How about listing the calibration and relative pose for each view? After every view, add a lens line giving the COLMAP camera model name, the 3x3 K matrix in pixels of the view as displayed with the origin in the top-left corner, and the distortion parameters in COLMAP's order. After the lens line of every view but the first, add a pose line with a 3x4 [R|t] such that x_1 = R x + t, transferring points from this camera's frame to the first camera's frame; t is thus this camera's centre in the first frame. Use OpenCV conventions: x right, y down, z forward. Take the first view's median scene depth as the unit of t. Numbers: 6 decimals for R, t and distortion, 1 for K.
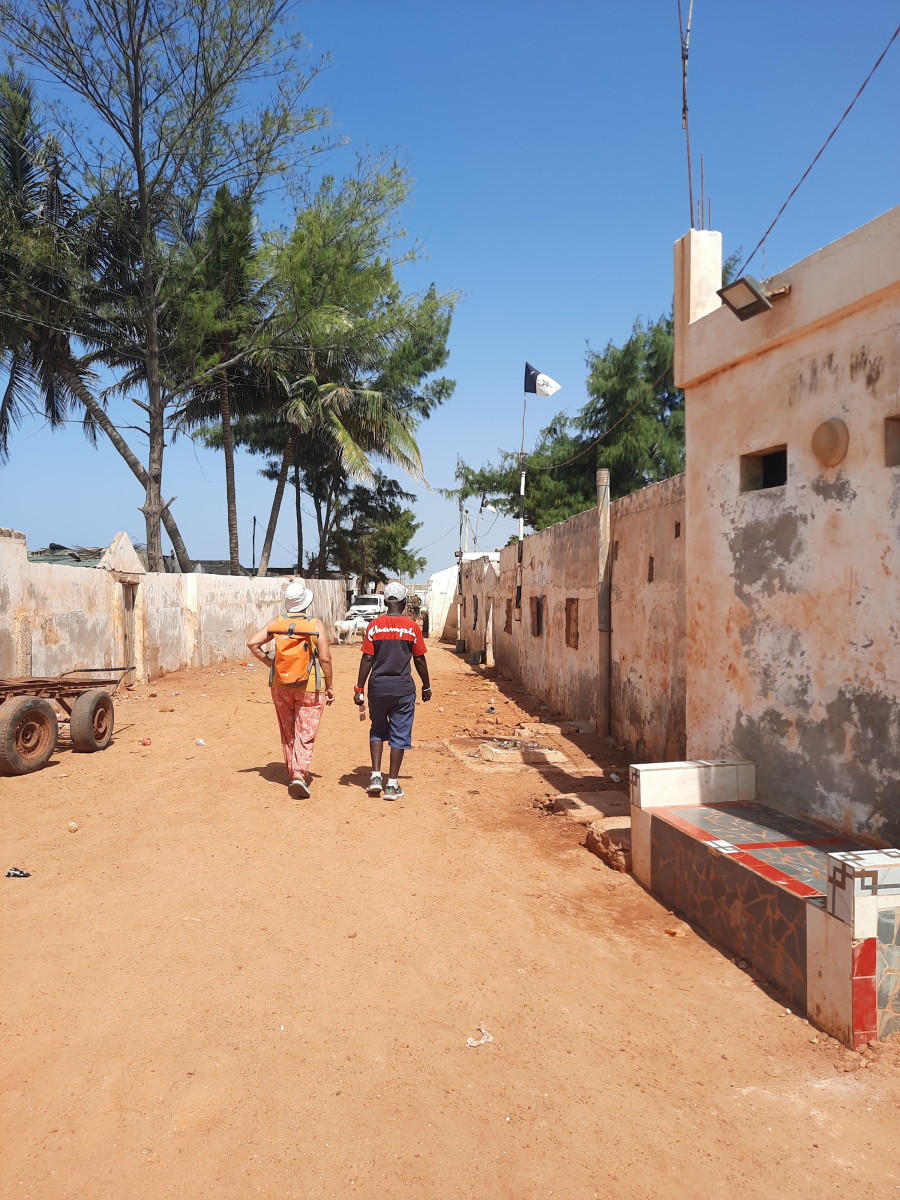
lens RADIAL K [[870.9, 0, 448.8], [0, 870.9, 600.7], [0, 0, 1]] dist [0.000195, -0.000098]
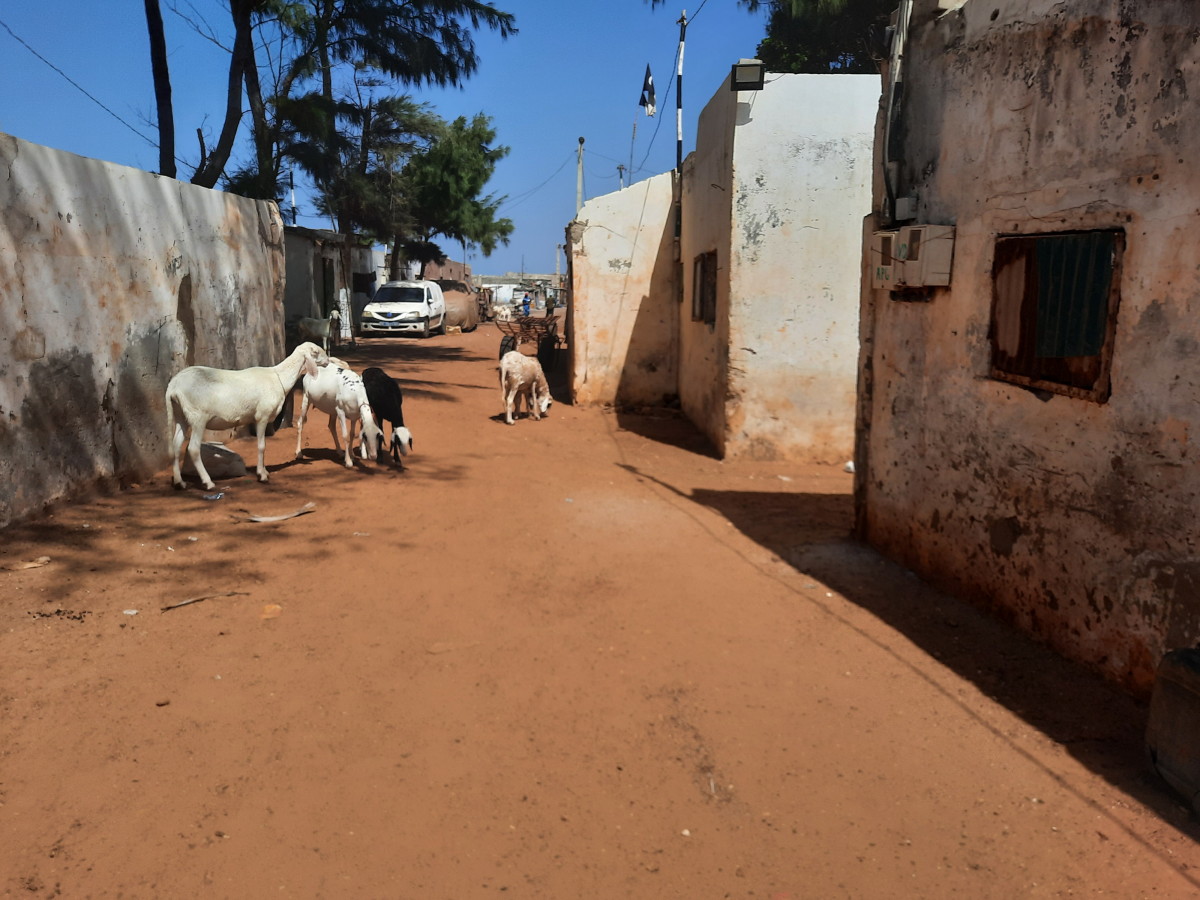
lens RADIAL K [[870.9, 0, 604.2], [0, 870.9, 448.3], [0, 0, 1]] dist [0.000195, -0.000098]
pose [[0.994134, -0.004777, 0.108045, -0.030606], [-0.013240, 0.986134, 0.165420, 0.003350], [-0.107337, -0.165880, 0.980287, 0.441625]]
